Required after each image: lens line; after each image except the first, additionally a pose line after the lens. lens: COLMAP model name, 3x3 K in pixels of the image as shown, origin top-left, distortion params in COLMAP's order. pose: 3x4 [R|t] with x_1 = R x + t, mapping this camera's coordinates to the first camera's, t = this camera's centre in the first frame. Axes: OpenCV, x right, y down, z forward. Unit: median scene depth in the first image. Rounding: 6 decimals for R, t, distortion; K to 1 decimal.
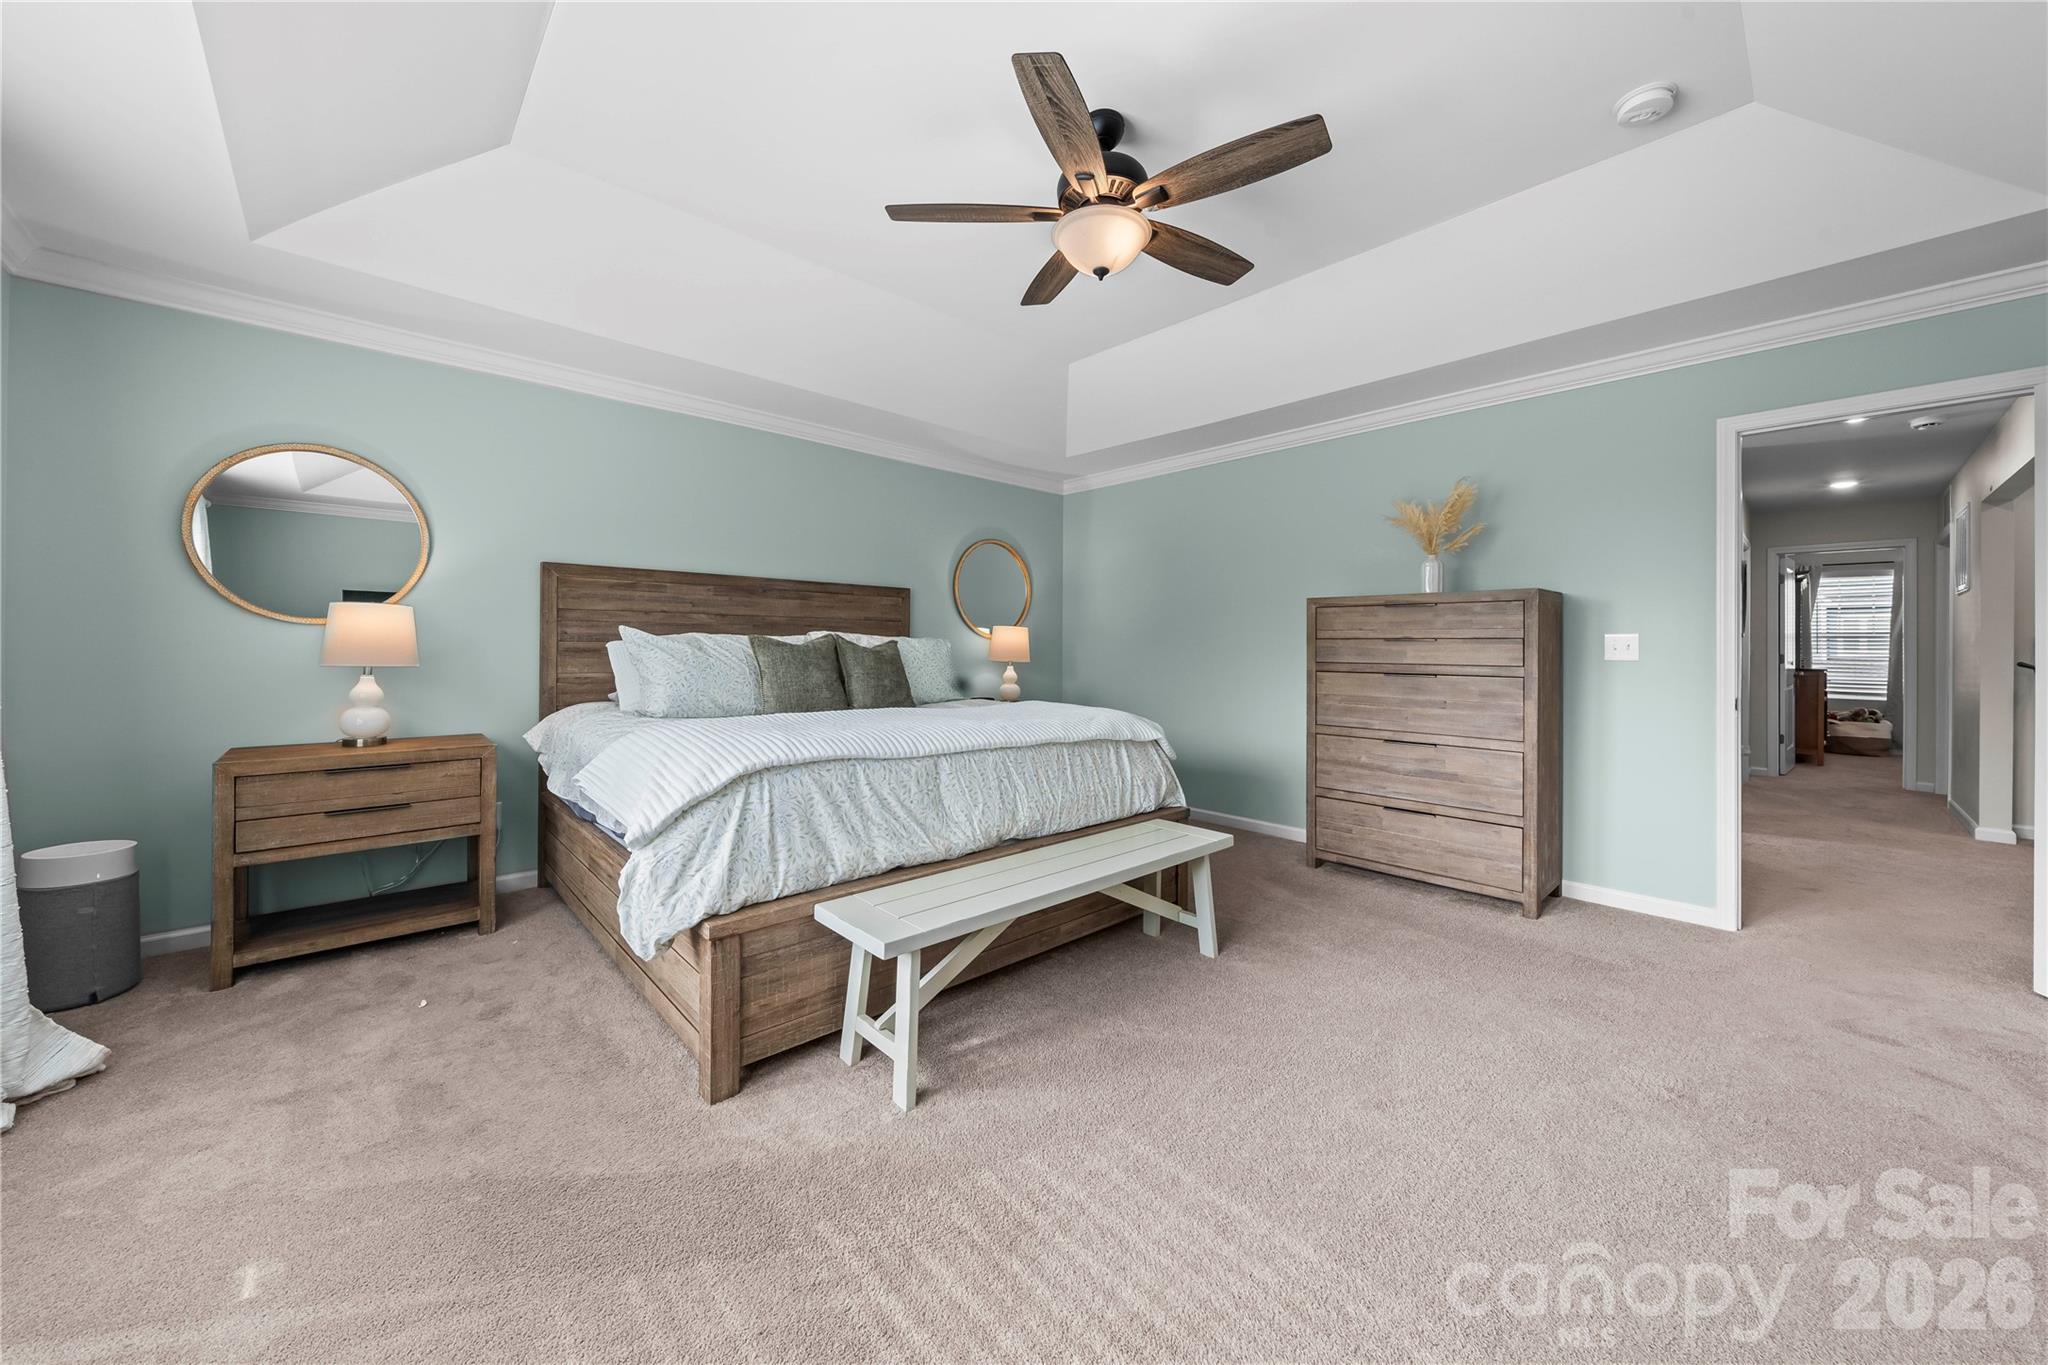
lens RADIAL K [[732.2, 0, 1023.0], [0, 732.2, 647.8], [0, 0, 1]] dist [-0.000853, -0.000059]
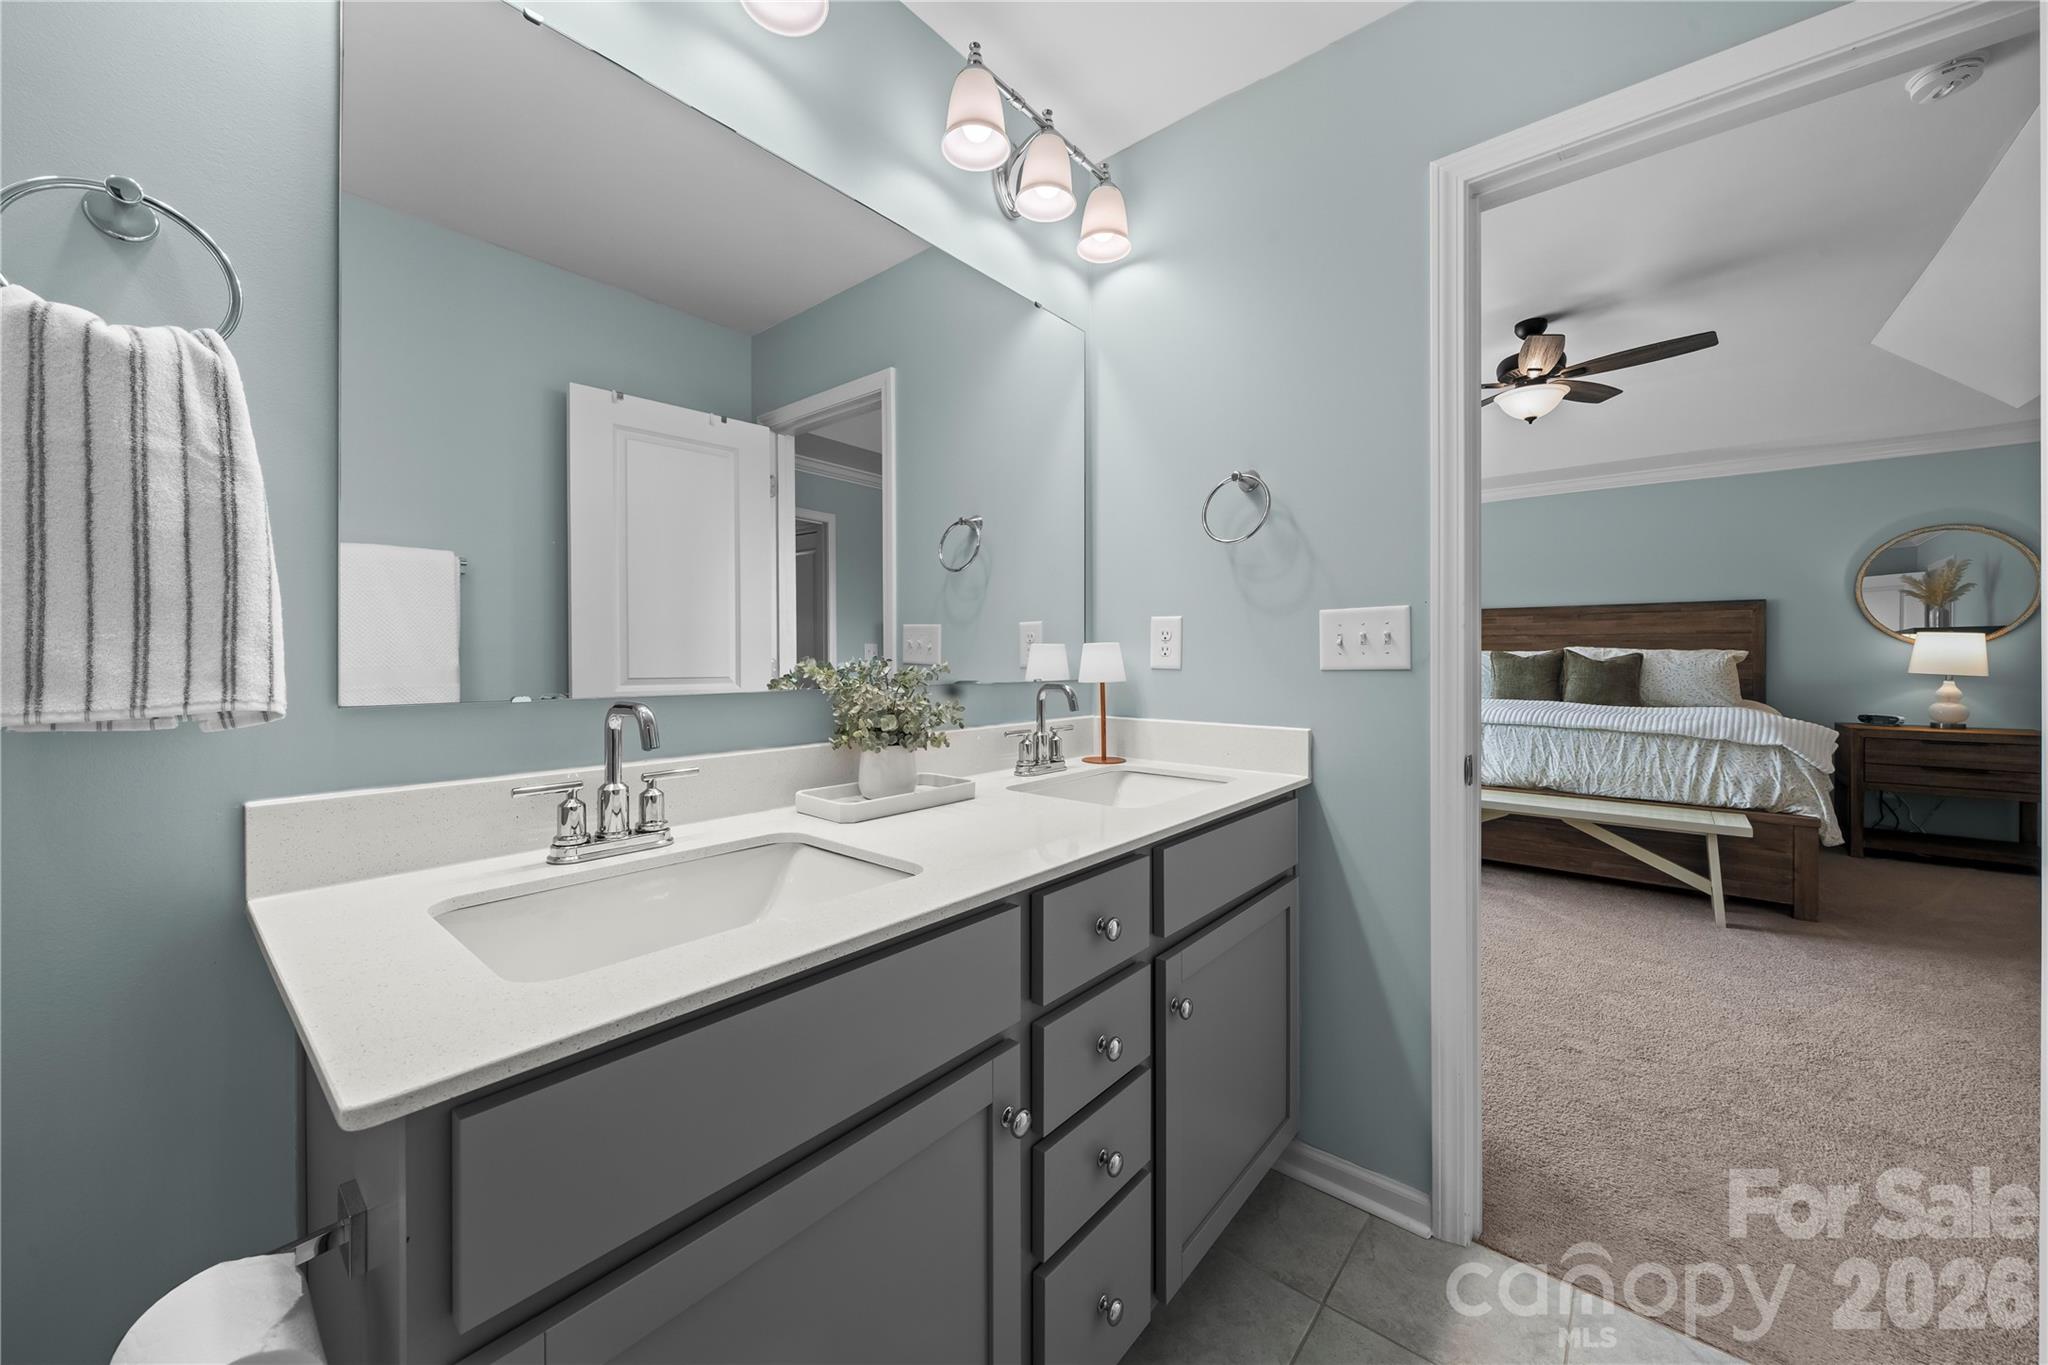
lens RADIAL K [[756.1, 0, 1013.8], [0, 756.1, 683.1], [0, 0, 1]] dist [-0.003240, -0.000420]
pose [[0.118608, 0.029145, -0.992513, 1.088812], [0.002474, 0.999557, 0.029648, 0.000458], [0.992938, -0.005972, 0.118484, -0.204358]]
